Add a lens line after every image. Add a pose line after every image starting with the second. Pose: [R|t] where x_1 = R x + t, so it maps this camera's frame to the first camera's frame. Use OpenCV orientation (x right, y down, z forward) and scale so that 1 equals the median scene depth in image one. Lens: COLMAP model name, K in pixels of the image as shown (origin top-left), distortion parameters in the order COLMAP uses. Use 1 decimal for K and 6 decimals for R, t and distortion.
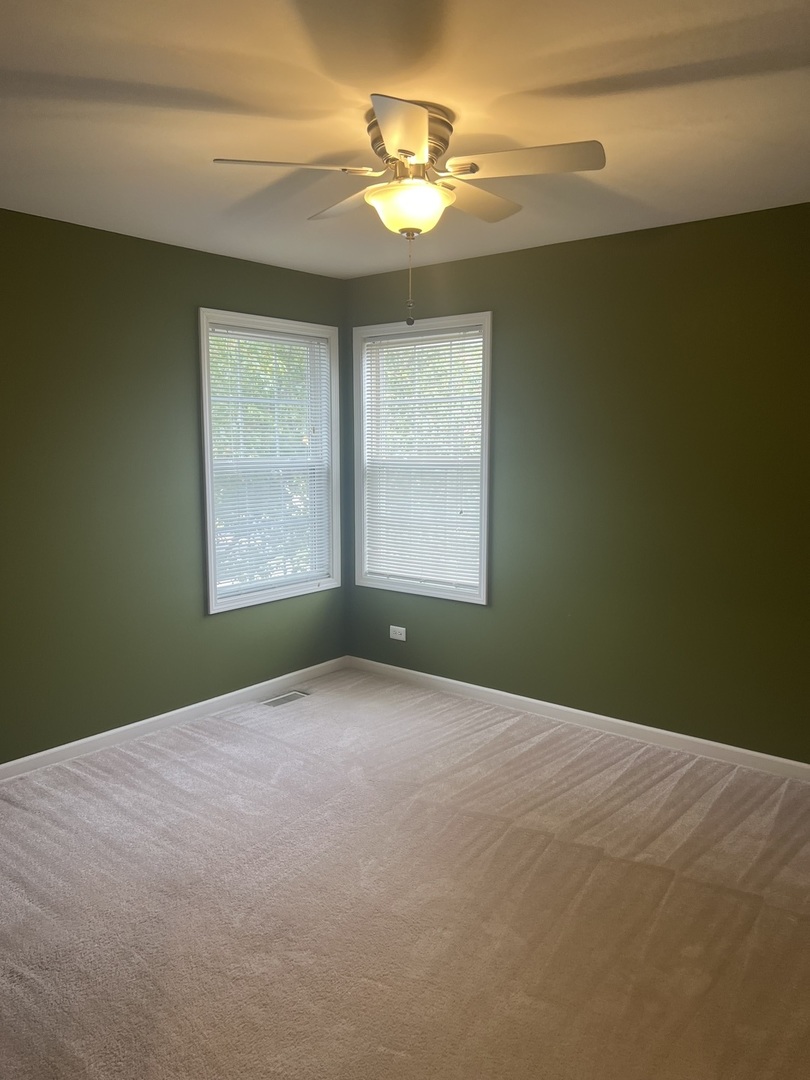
lens RADIAL K [[810.1, 0, 404.9], [0, 810.1, 543.9], [0, 0, 1]] dist [0.023289, -0.016605]
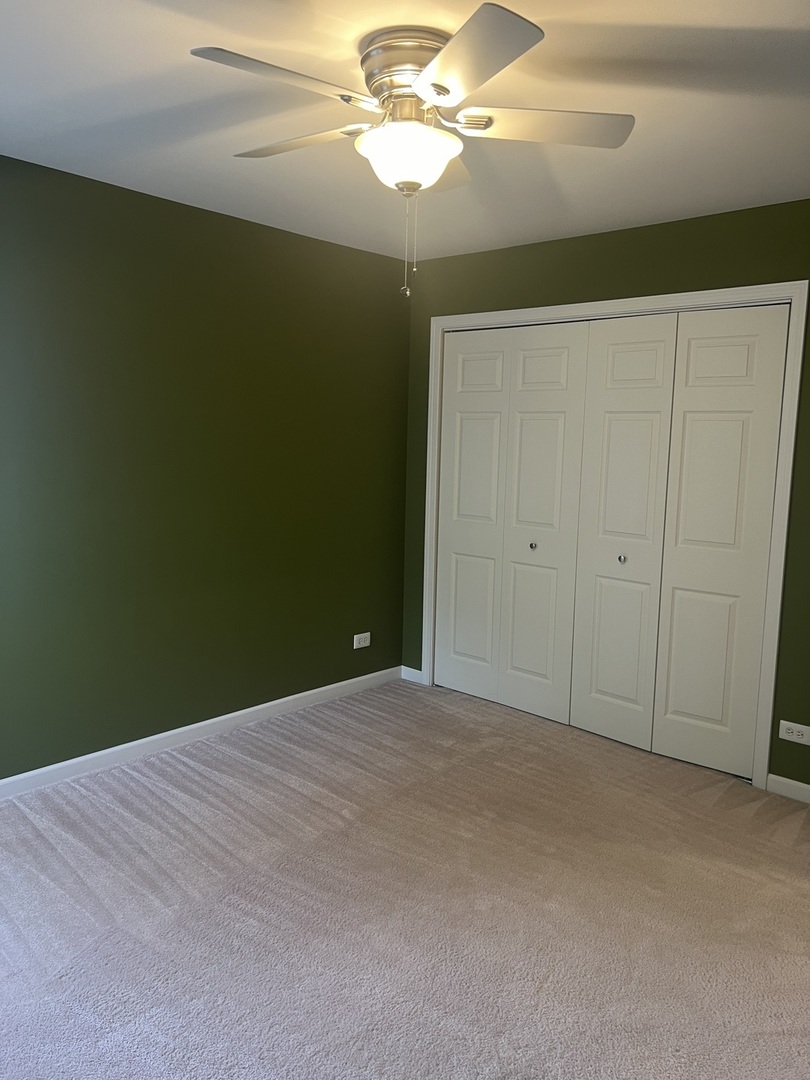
lens RADIAL K [[810.1, 0, 409.1], [0, 810.1, 541.0], [0, 0, 1]] dist [0.023289, -0.016605]
pose [[0.046971, -0.139859, 0.989057, -0.603859], [0.099876, 0.985845, 0.134662, -0.102351], [-0.993891, 0.092458, 0.060275, 0.647727]]
